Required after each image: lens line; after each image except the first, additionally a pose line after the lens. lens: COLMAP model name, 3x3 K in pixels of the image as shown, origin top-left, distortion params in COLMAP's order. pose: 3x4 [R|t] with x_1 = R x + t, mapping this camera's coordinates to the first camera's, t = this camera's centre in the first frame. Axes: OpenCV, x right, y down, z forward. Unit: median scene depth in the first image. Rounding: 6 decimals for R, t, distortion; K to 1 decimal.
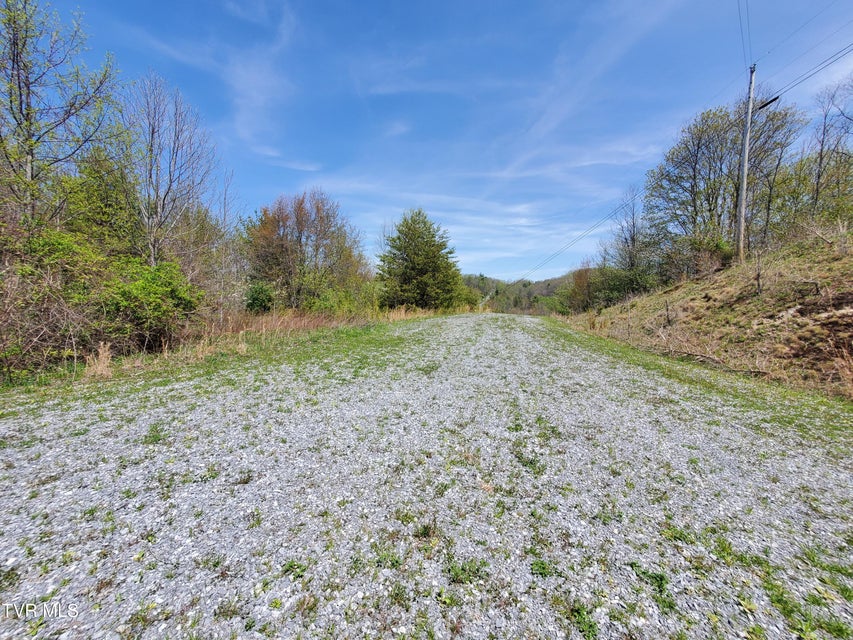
lens RADIAL K [[336.1, 0, 424.9], [0, 336.1, 317.1], [0, 0, 1]] dist [-0.000591, -0.000998]
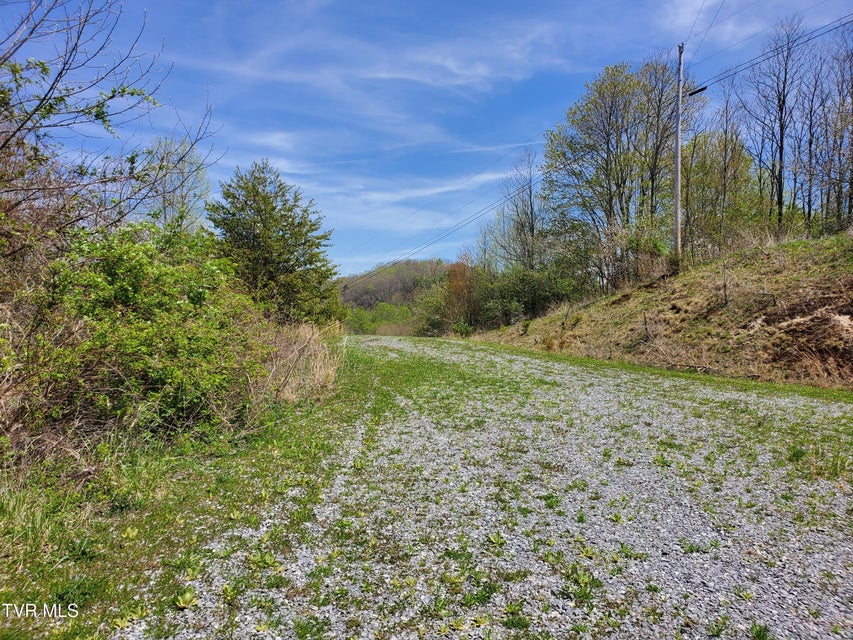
lens RADIAL K [[656.6, 0, 426.5], [0, 656.6, 320.0], [0, 0, 1]] dist [0.016389, -0.005091]
pose [[0.884864, -0.011133, 0.465716, -0.758486], [0.031701, 0.998836, -0.036355, 0.019846], [-0.464769, 0.046933, 0.884187, -0.331796]]
